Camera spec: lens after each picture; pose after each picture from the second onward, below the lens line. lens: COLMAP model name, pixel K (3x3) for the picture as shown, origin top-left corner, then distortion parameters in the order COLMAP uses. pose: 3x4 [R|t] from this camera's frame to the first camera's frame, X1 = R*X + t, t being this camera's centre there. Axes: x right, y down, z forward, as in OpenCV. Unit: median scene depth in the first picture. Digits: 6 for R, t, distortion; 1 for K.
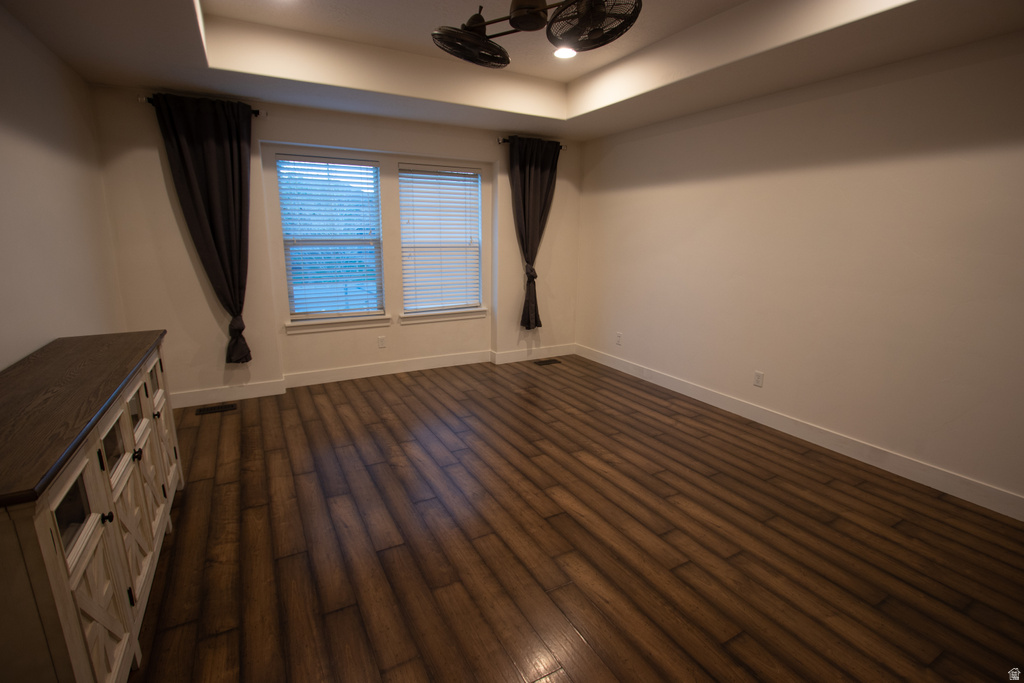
lens RADIAL K [[477.5, 0, 512.7], [0, 477.5, 342.3], [0, 0, 1]] dist [-0.009847, 0.000918]
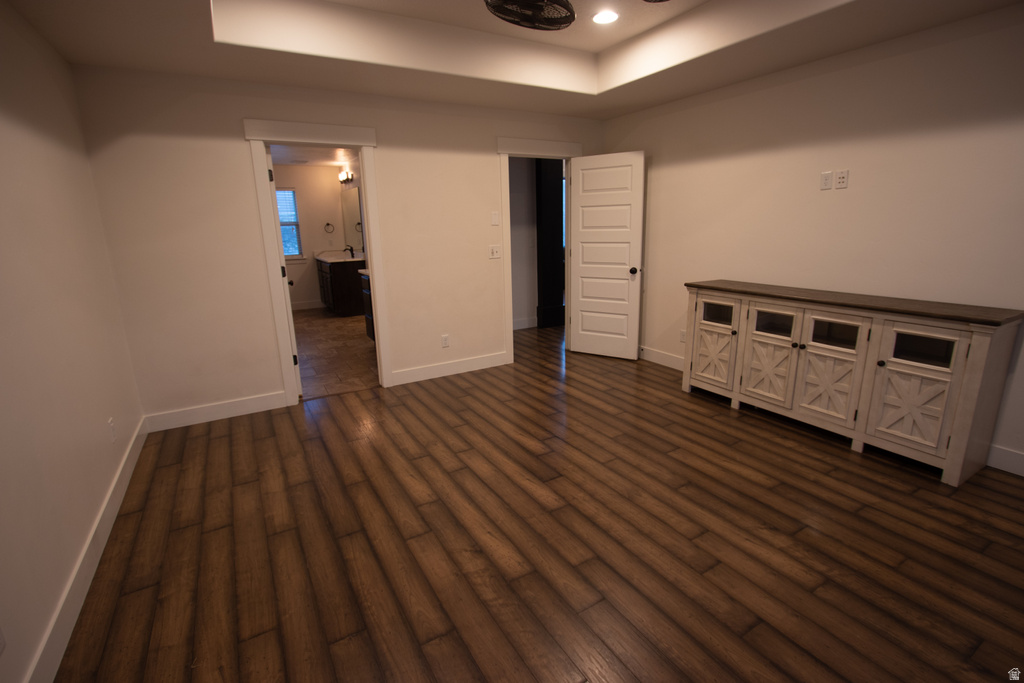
lens RADIAL K [[477.5, 0, 512.0], [0, 477.5, 340.6], [0, 0, 1]] dist [-0.009847, 0.000918]
pose [[-0.999475, 0.021575, -0.024162, 0.179856], [0.008331, 0.892026, 0.451908, -0.366036], [0.031303, 0.451470, -0.891737, 1.623842]]
